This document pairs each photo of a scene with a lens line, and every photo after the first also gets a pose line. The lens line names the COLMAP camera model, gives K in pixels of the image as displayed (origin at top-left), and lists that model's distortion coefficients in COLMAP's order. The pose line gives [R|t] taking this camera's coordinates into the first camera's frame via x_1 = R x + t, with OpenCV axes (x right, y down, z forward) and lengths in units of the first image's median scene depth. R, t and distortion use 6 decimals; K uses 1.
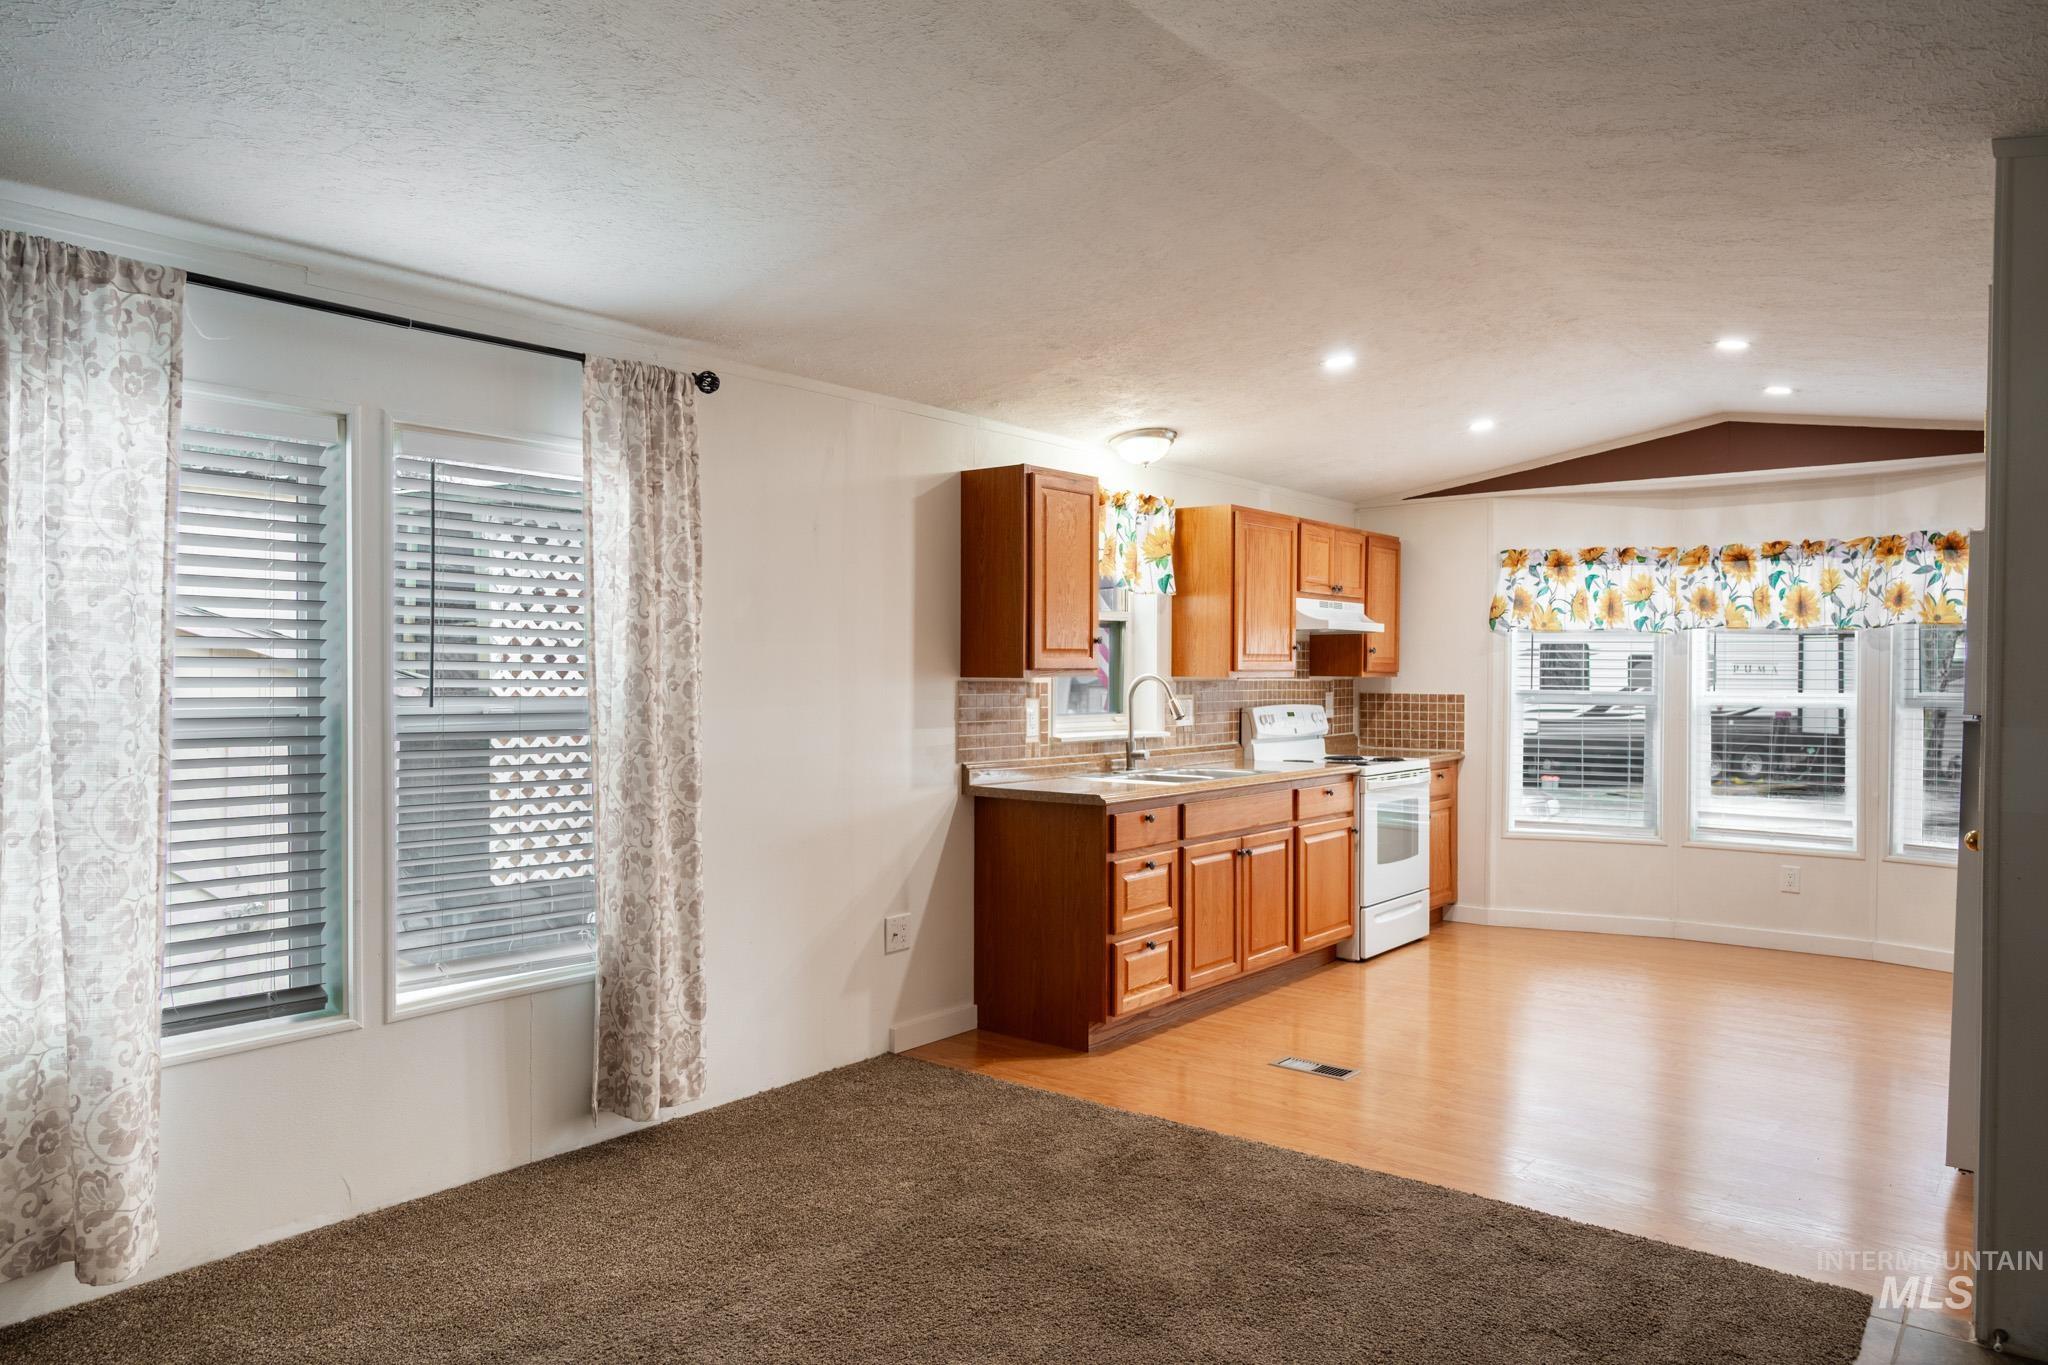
lens RADIAL K [[1363.6, 0, 1043.5], [0, 1363.6, 680.8], [0, 0, 1]] dist [-0.008893, 0.002748]
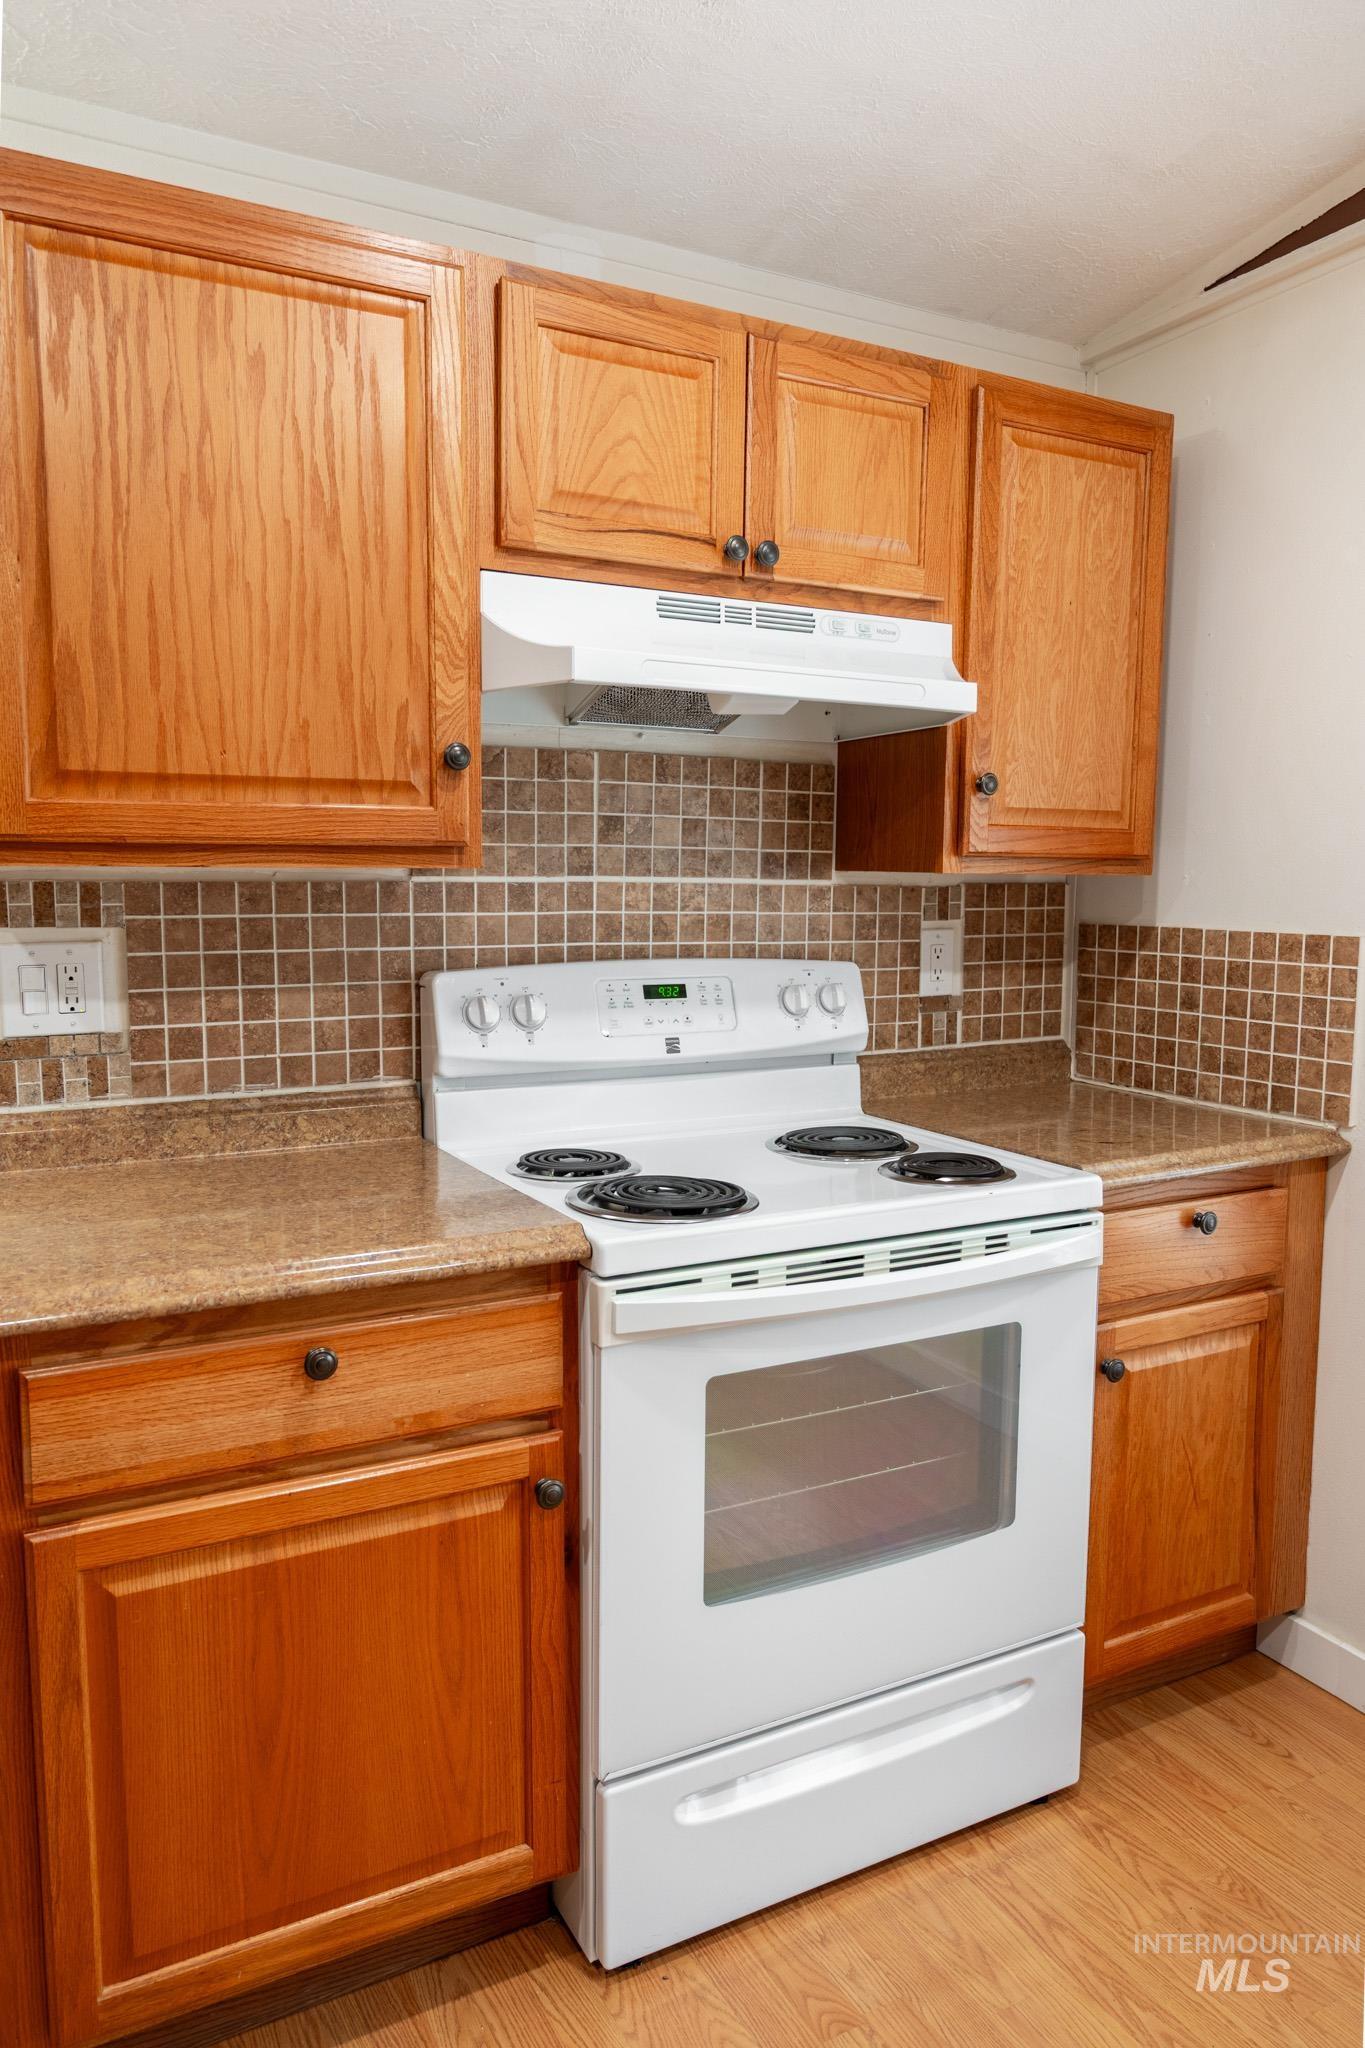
lens RADIAL K [[1363.6, 0, 678.2], [0, 1363.6, 1021.9], [0, 0, 1]] dist [-0.008893, 0.002748]
pose [[0.911100, 0.046142, -0.409595, 0.344808], [-0.006305, 0.995158, 0.098082, 0.000800], [0.412137, -0.086780, 0.906980, 0.788345]]
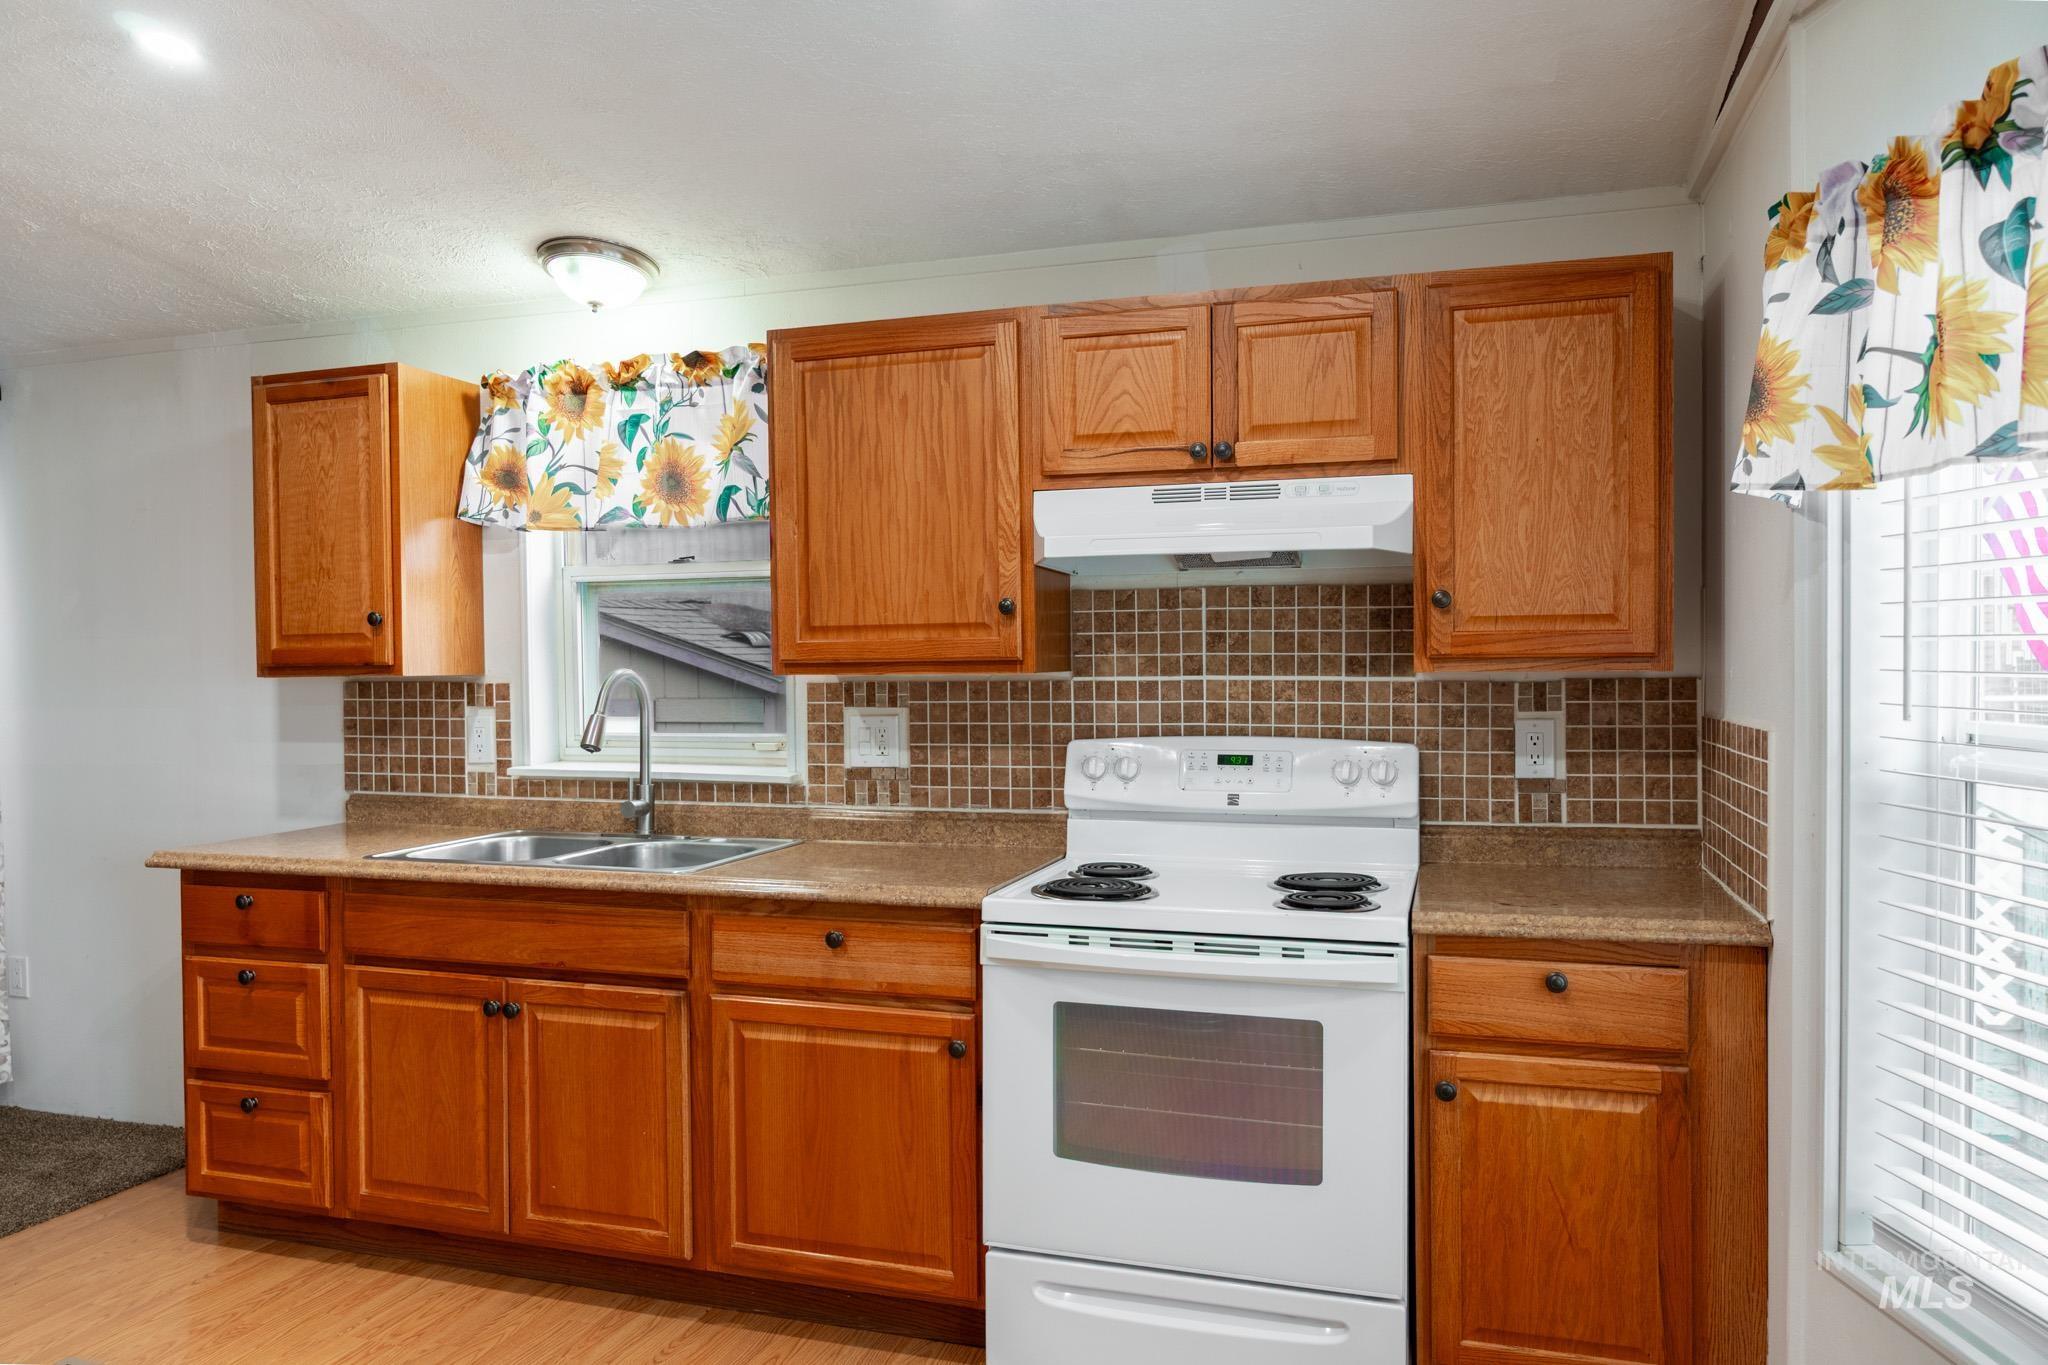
lens RADIAL K [[1363.6, 0, 1031.8], [0, 1363.6, 686.9], [0, 0, 1]] dist [-0.008893, 0.002748]
pose [[0.355480, 0.010580, -0.934624, 0.612531], [0.001048, 0.999931, 0.011718, -0.003673], [0.934683, -0.005145, 0.355444, 0.869300]]
